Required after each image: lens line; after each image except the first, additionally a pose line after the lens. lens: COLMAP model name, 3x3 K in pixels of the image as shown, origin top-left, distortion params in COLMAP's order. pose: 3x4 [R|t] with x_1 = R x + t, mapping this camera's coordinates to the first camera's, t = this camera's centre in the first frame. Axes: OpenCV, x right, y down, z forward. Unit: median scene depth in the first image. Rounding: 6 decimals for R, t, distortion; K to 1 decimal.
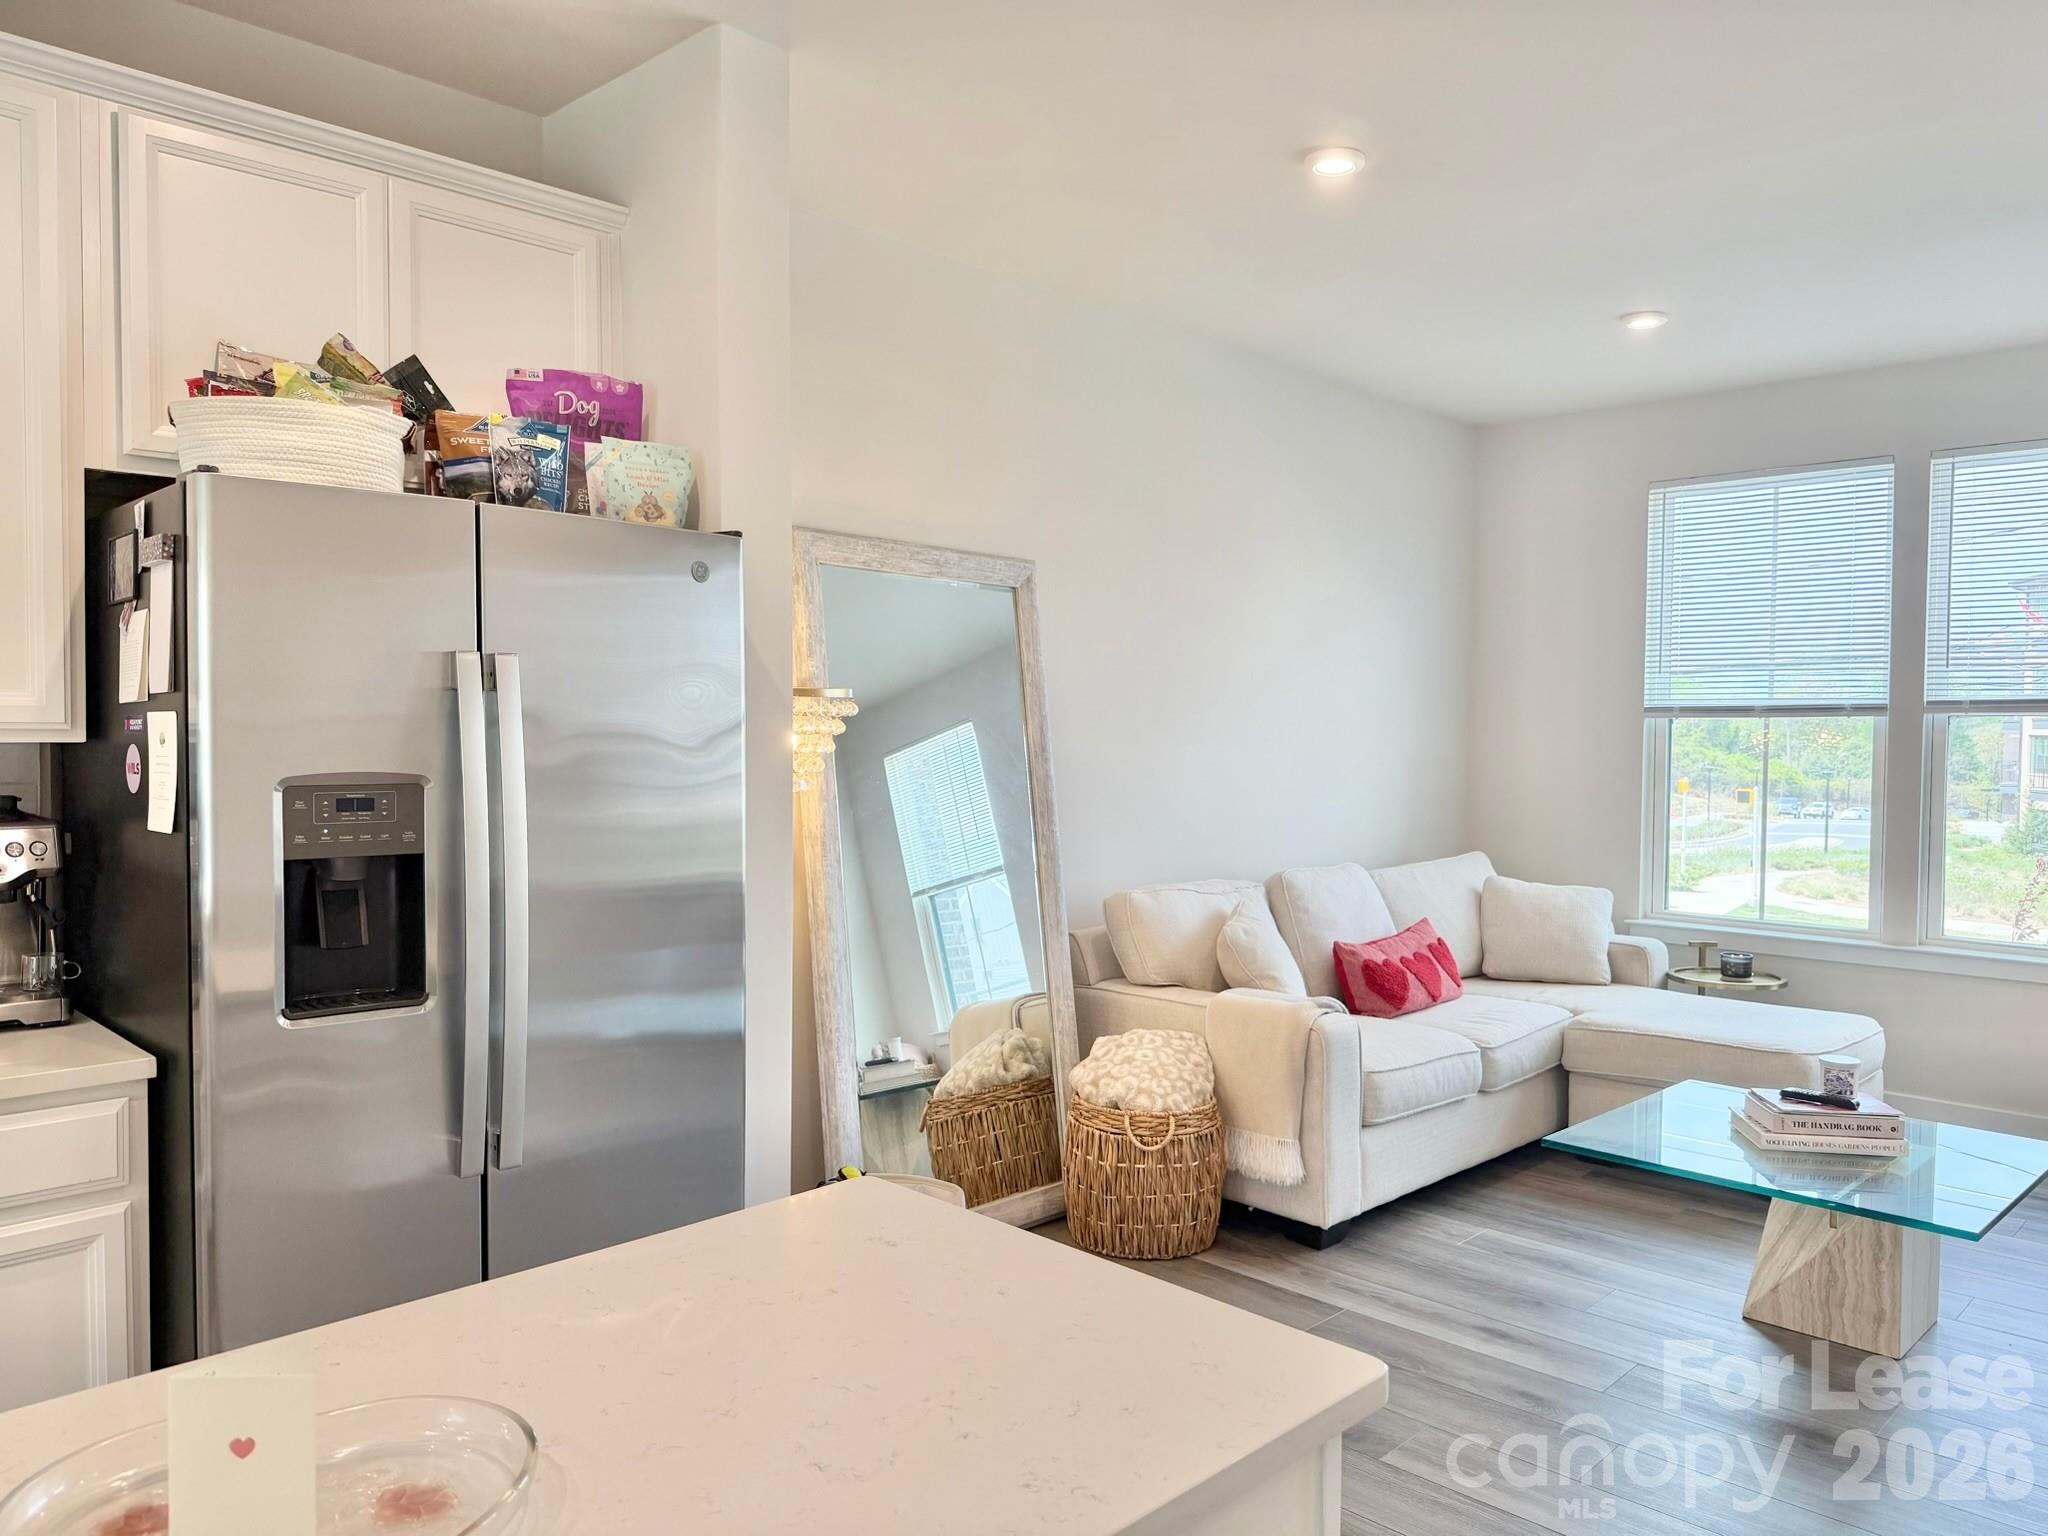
lens RADIAL K [[1471.4, 0, 1020.3], [0, 1471.4, 755.2], [0, 0, 1]] dist [0.120448, -0.189056]
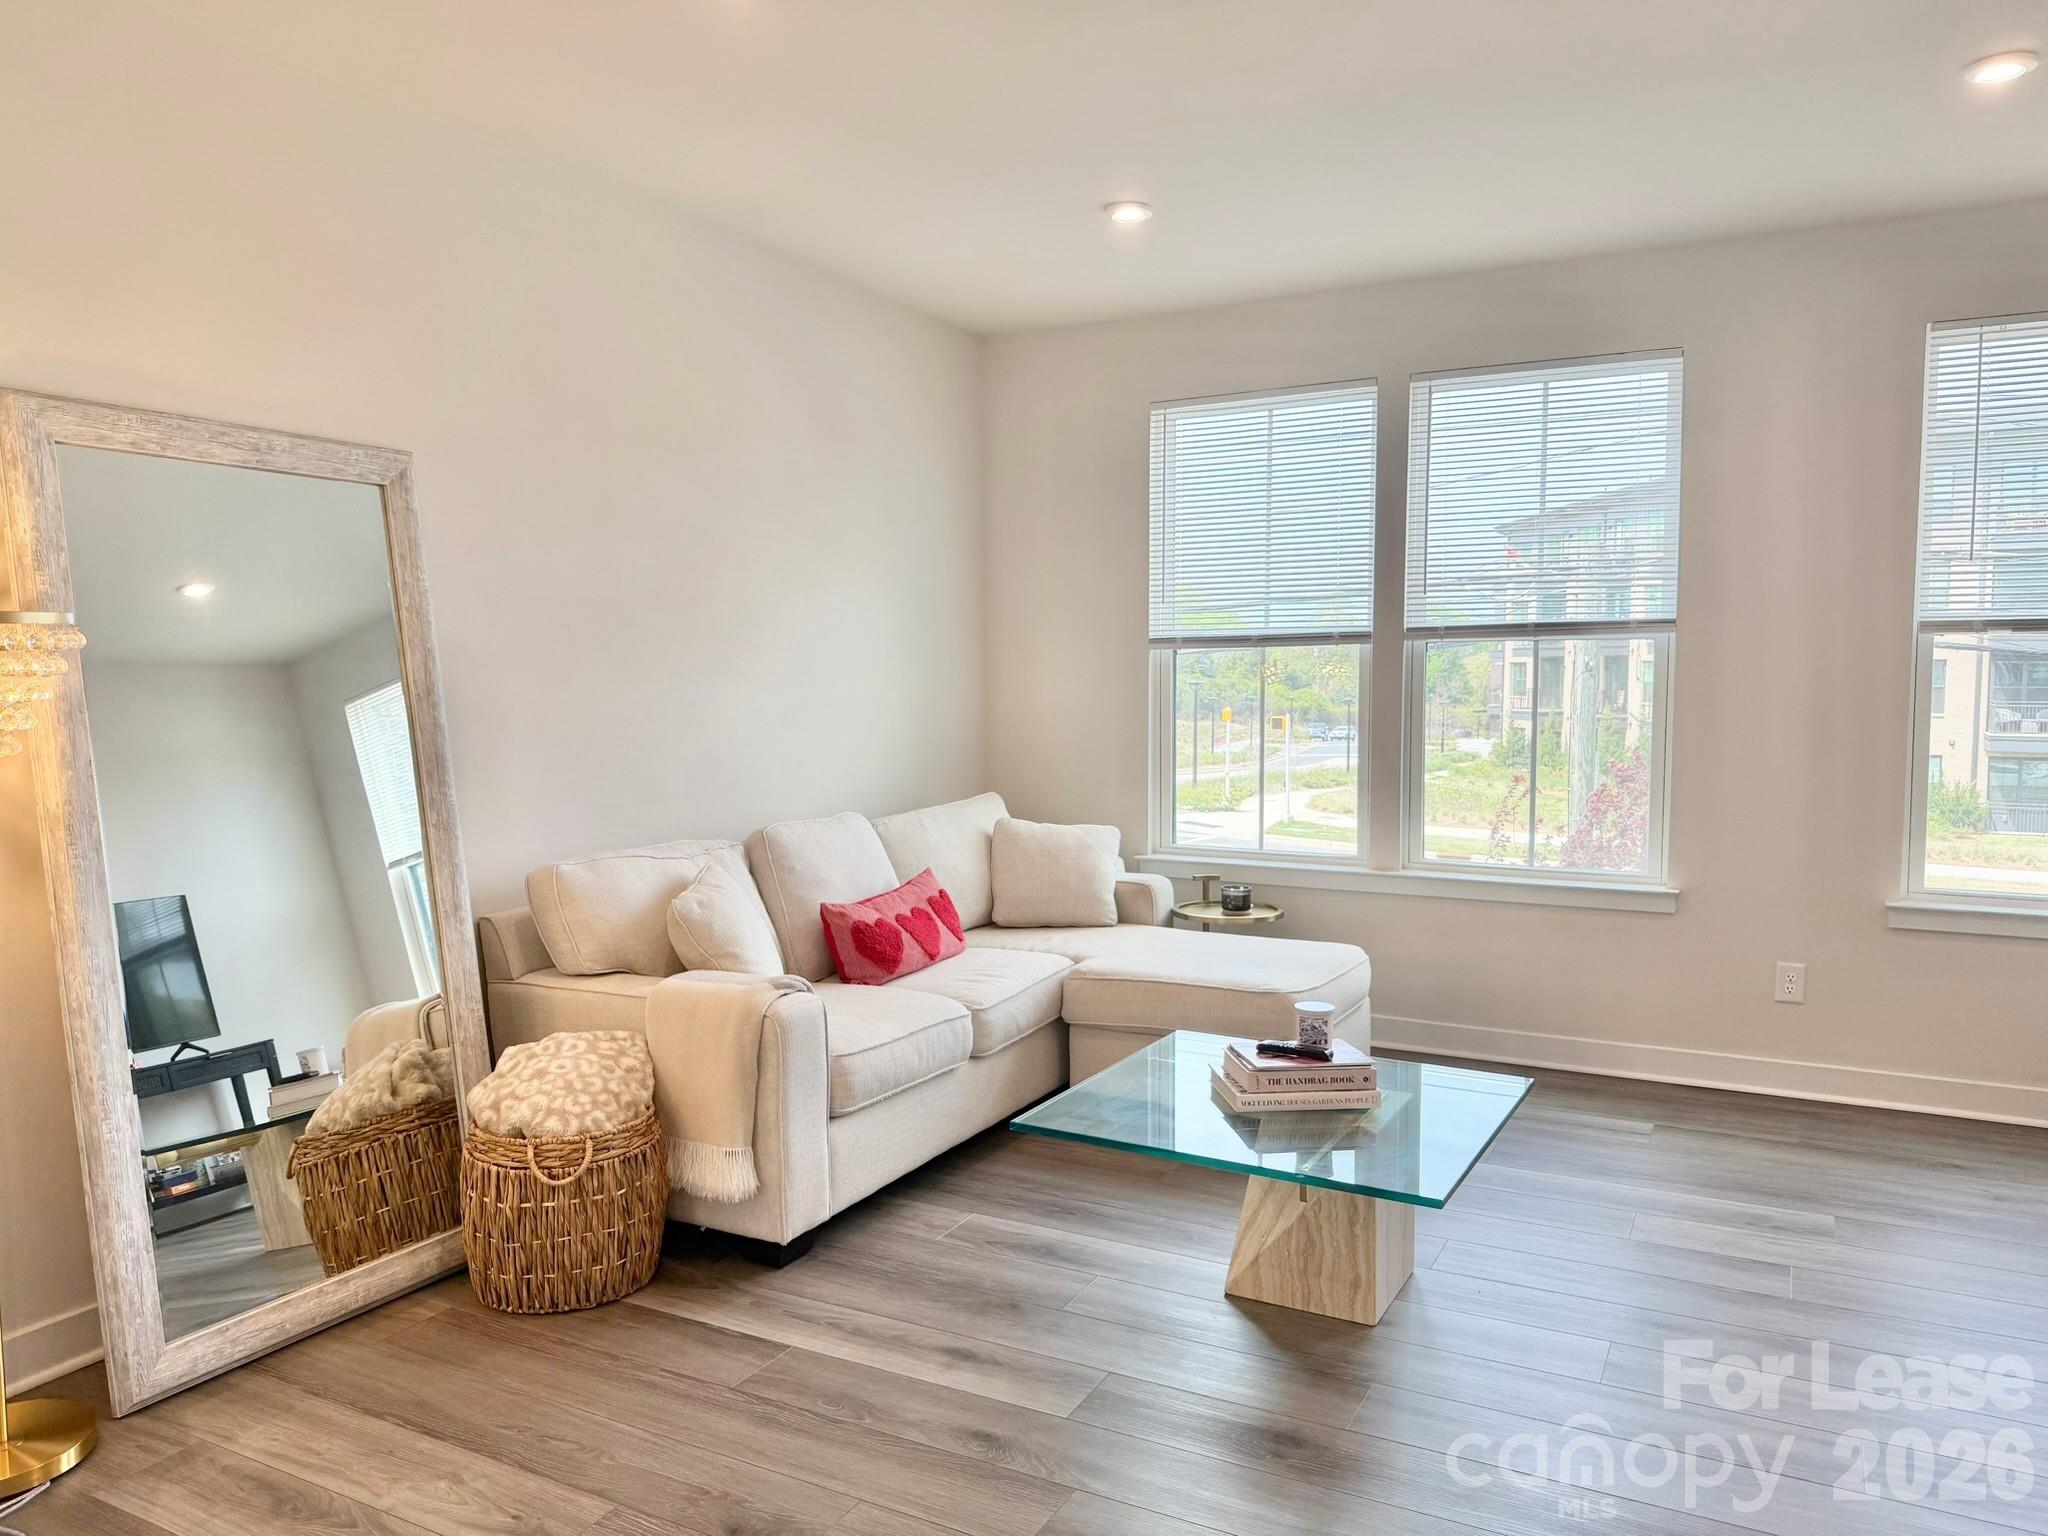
lens RADIAL K [[1439.6, 0, 1027.8], [0, 1439.6, 775.1], [0, 0, 1]] dist [0.116724, -0.182644]
pose [[0.961356, -0.035488, 0.273010, 0.109793], [0.020708, 0.998169, 0.056830, 0.002524], [-0.274527, -0.048980, 0.960331, 0.154671]]
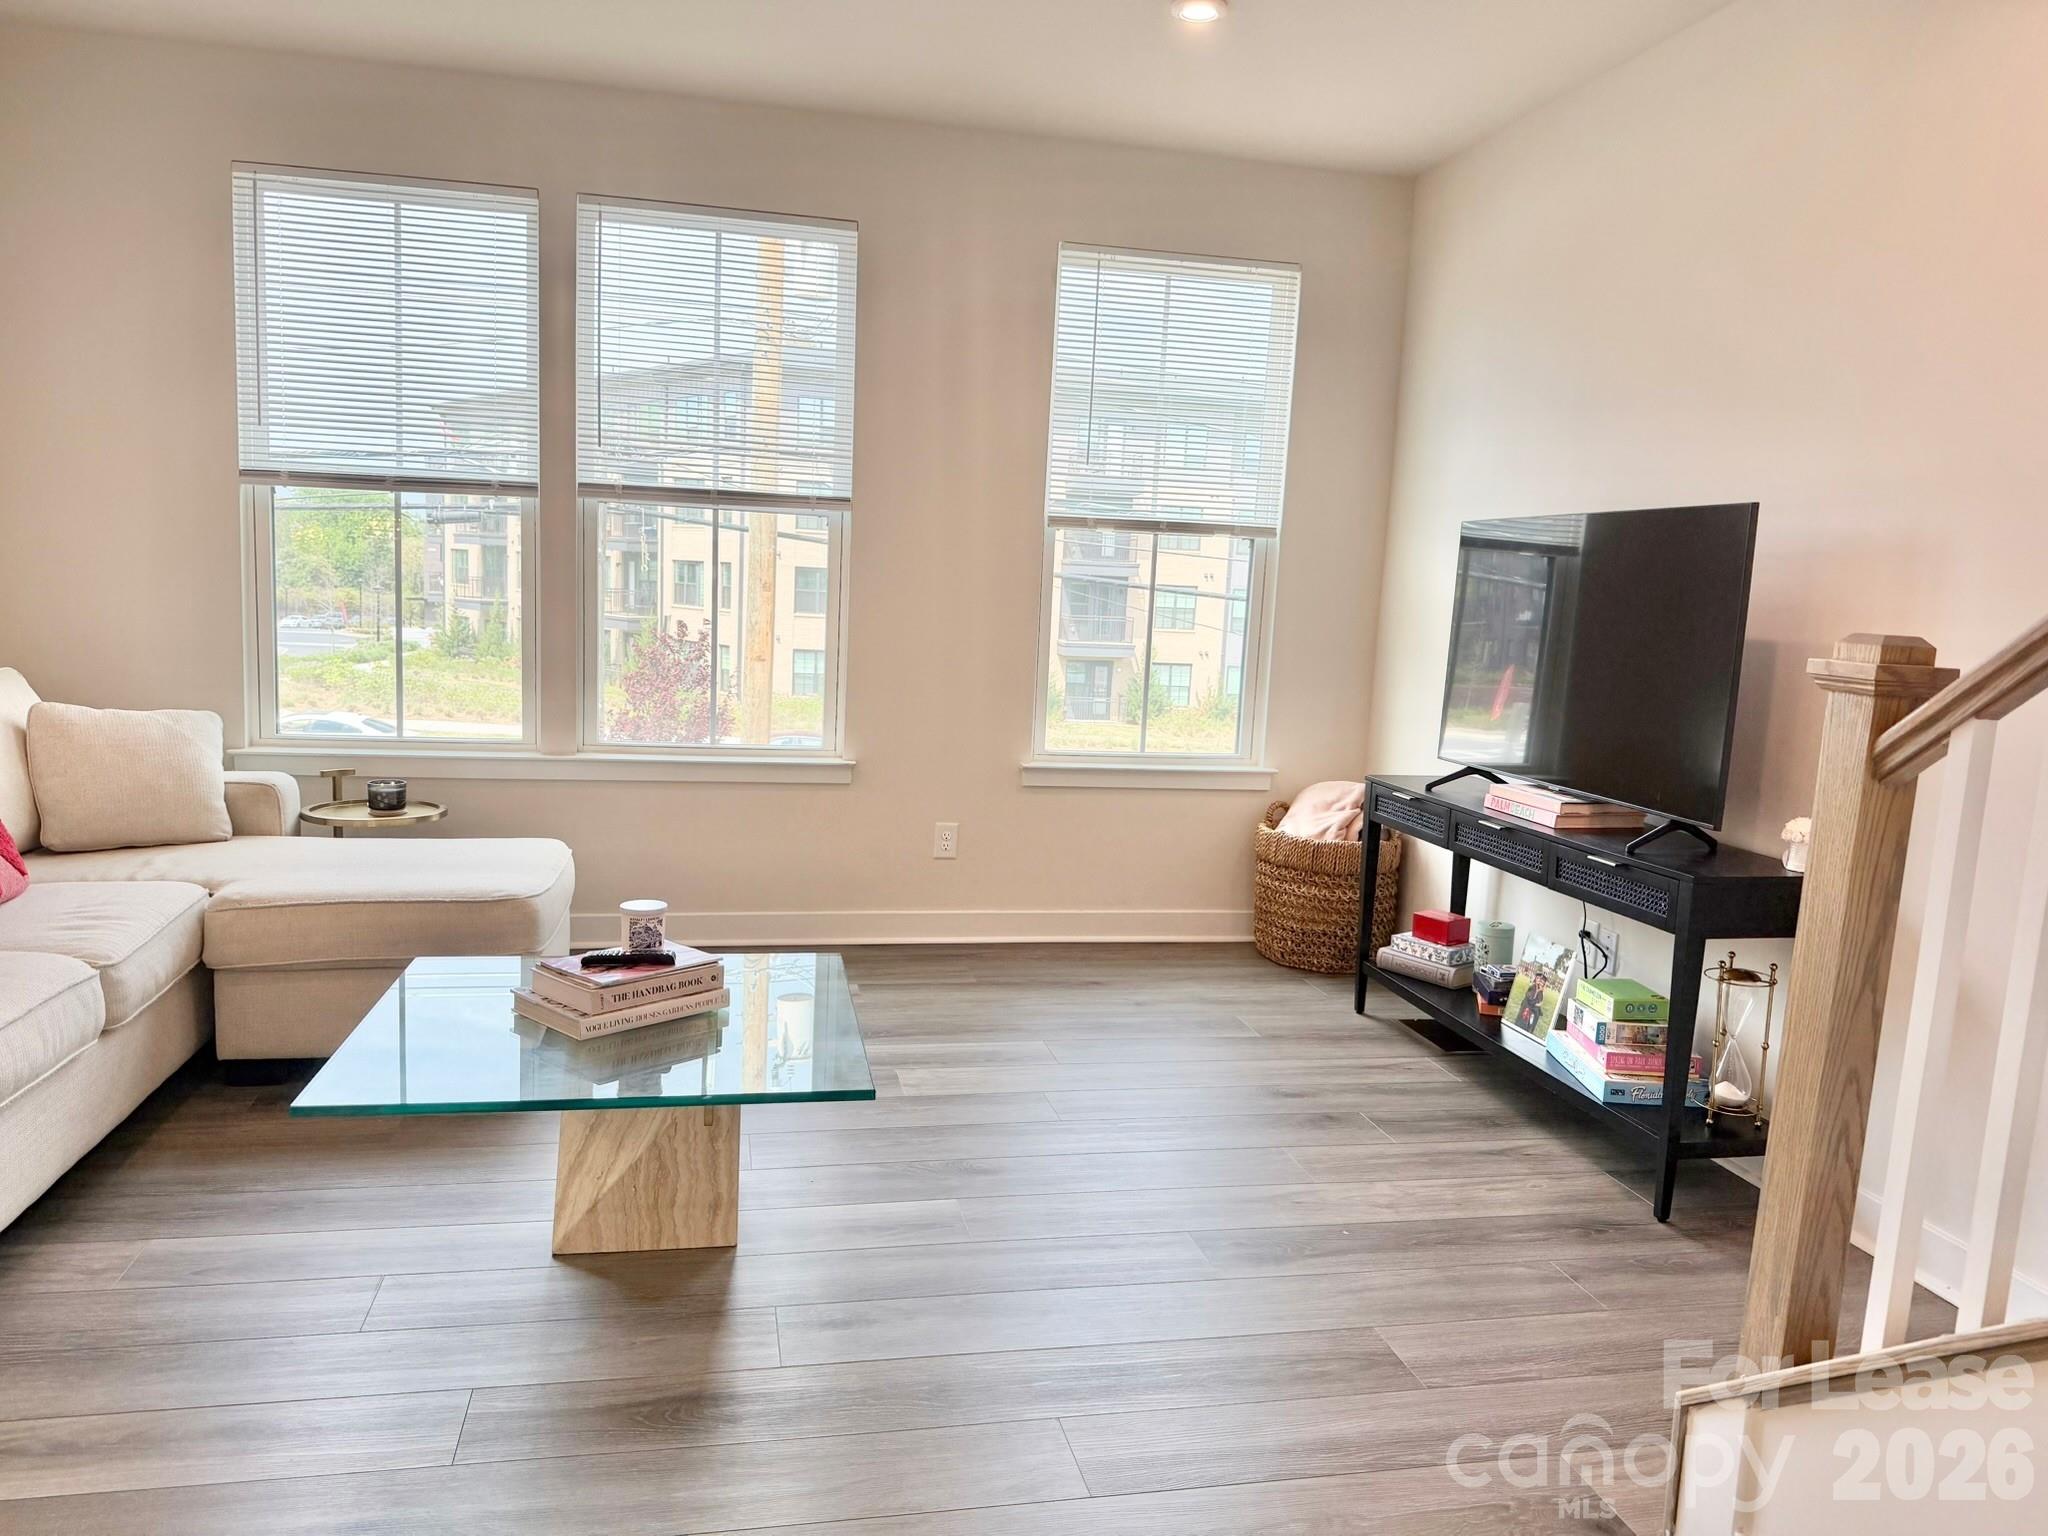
lens RADIAL K [[1439.6, 0, 1027.8], [0, 1439.6, 775.1], [0, 0, 1]] dist [0.116724, -0.182644]
pose [[0.556195, -0.095285, 0.825571, 0.017109], [-0.022723, 0.991290, 0.129720, 0.022093], [-0.830741, -0.090910, 0.549186, 0.335951]]
